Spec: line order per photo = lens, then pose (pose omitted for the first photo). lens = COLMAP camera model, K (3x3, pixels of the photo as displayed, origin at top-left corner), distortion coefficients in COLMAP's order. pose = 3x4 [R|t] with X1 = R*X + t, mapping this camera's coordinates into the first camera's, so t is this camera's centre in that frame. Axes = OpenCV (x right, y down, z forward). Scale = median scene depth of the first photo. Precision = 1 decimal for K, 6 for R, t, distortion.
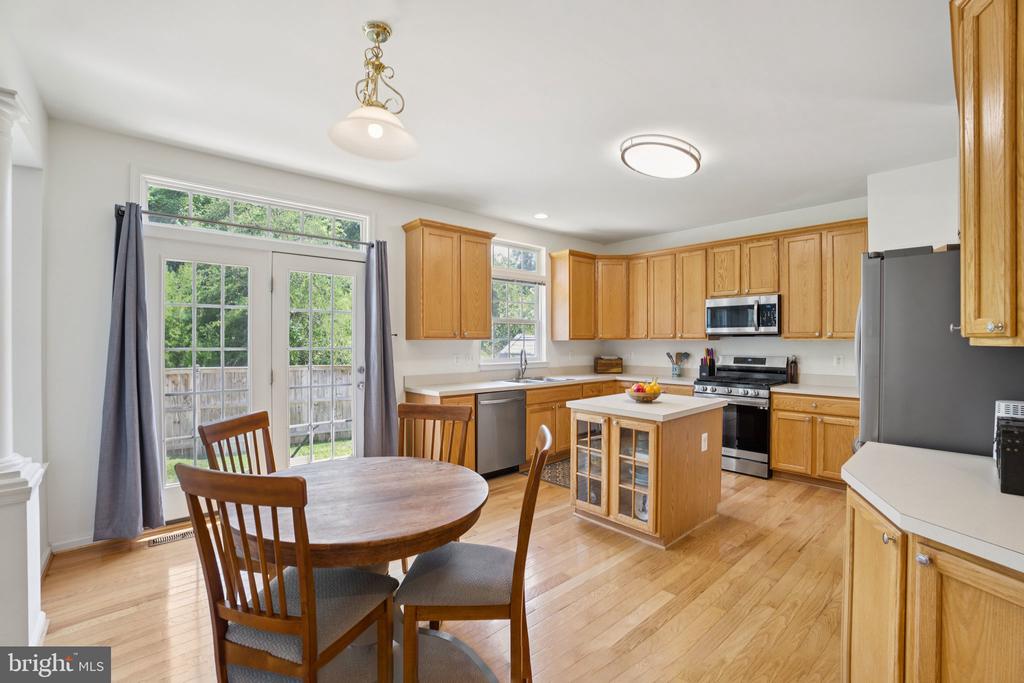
lens RADIAL K [[452.0, 0, 512.0], [0, 452.0, 341.5], [0, 0, 1]] dist [-0.047021, 0.000193]
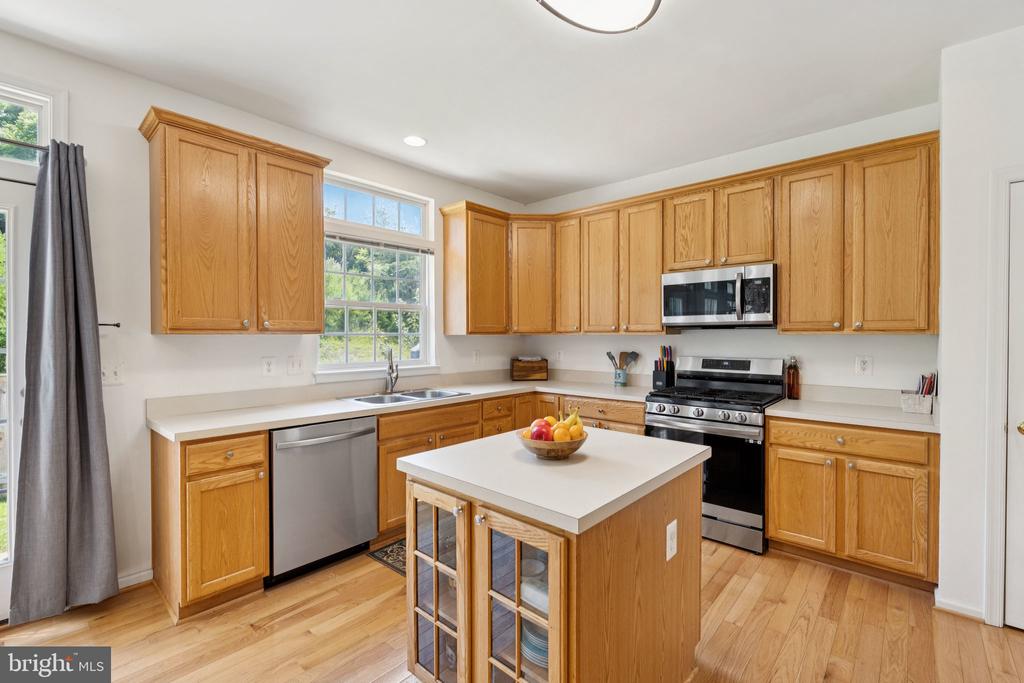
lens RADIAL K [[454.6, 0, 512.3], [0, 454.6, 338.8], [0, 0, 1]] dist [-0.001283, -0.000085]
pose [[0.994043, -0.002435, 0.108958, 0.142723], [0.001893, 0.999985, 0.005086, 0.000059], [-0.108969, -0.004849, 0.994033, 0.368369]]
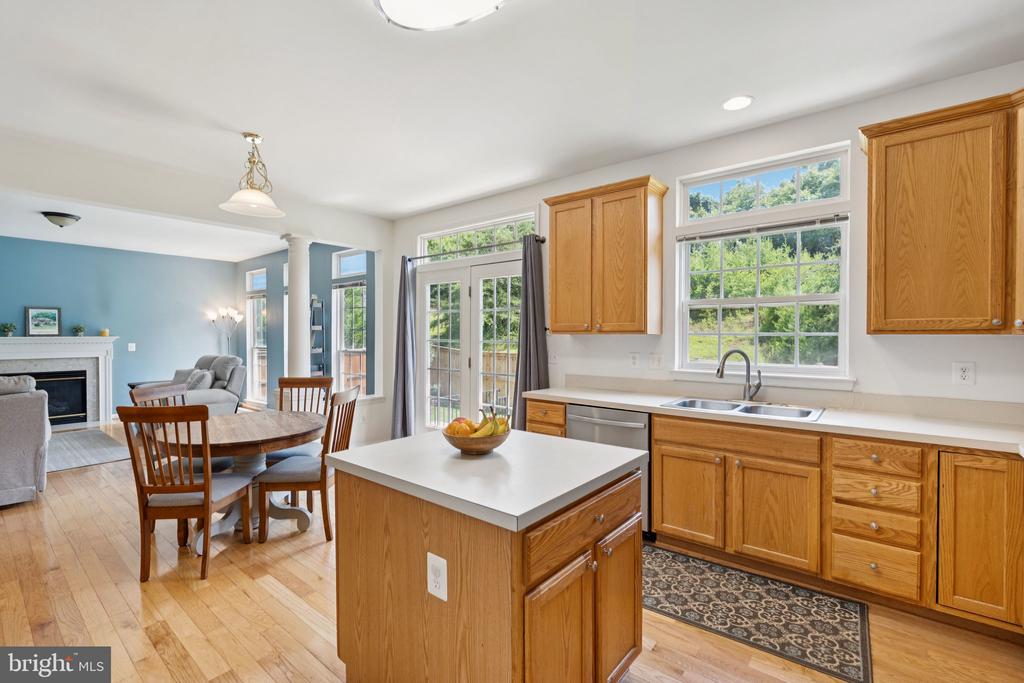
lens RADIAL K [[454.6, 0, 512.3], [0, 454.6, 338.8], [0, 0, 1]] dist [-0.001283, -0.000085]
pose [[0.151721, 0.011703, -0.988354, 0.611350], [-0.000160, 0.999930, 0.011815, -0.004684], [0.988423, -0.001634, 0.151712, 0.709110]]
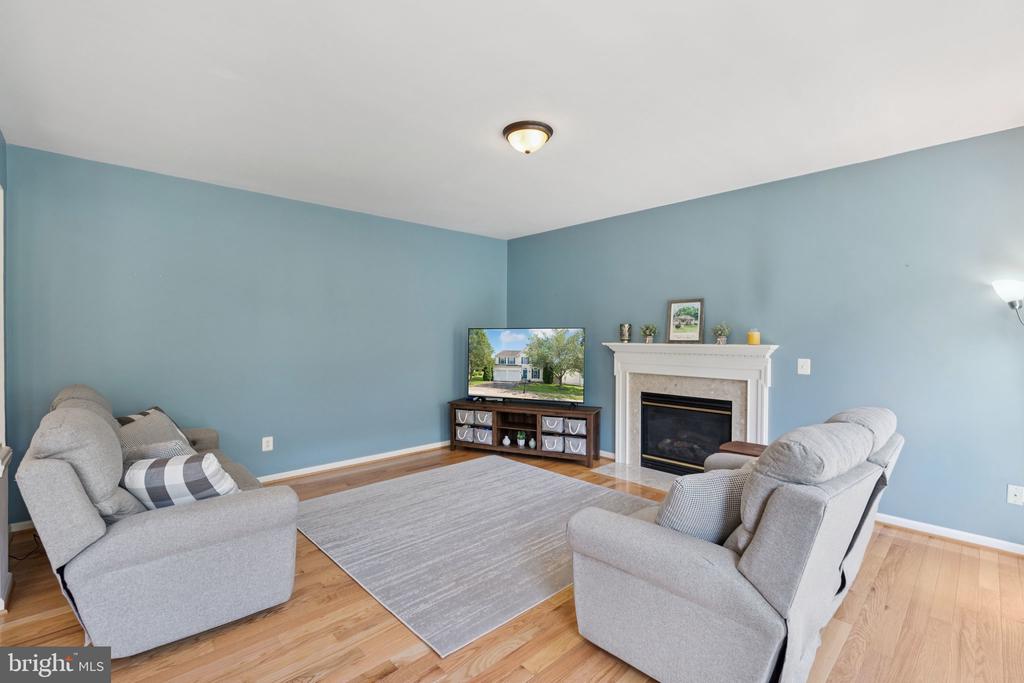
lens RADIAL K [[449.9, 0, 510.6], [0, 449.9, 392.9], [0, 0, 1]] dist [-0.001535, -0.000286]
pose [[-0.999469, -0.004838, -0.032224, -0.590253], [-0.008698, 0.992643, 0.120765, -0.002997], [0.031403, 0.120982, -0.992158, 0.428640]]
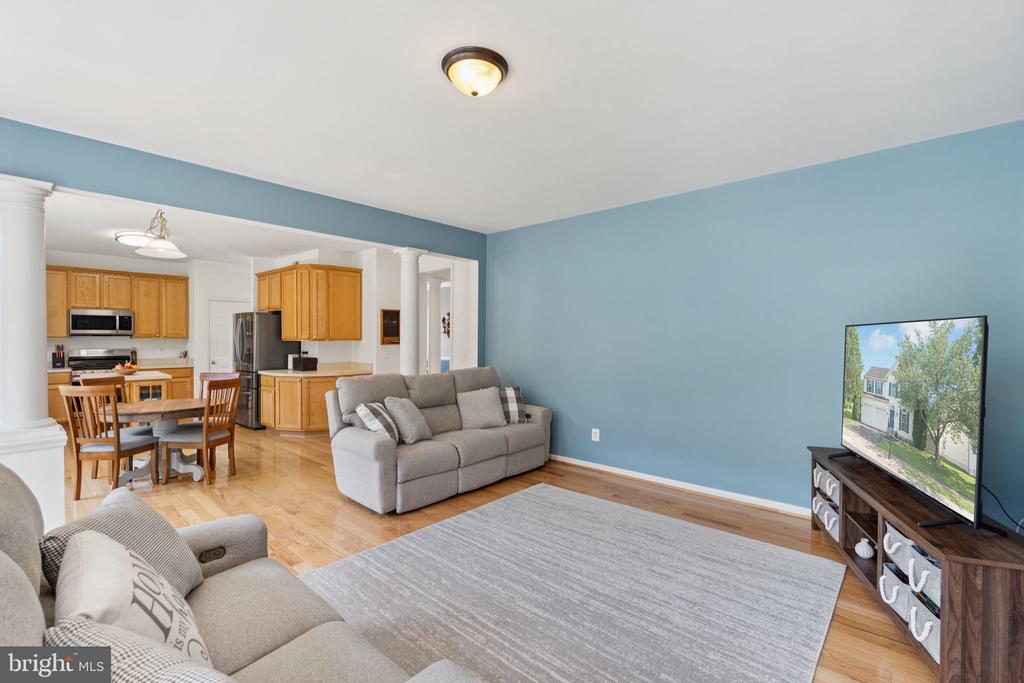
lens RADIAL K [[454.6, 0, 512.3], [0, 454.6, 338.8], [0, 0, 1]] dist [-0.001283, -0.000085]
pose [[-0.101957, -0.006182, 0.994770, -1.166499], [0.000087, 0.999981, 0.006223, -0.011770], [-0.994789, 0.000721, -0.101954, -0.214786]]
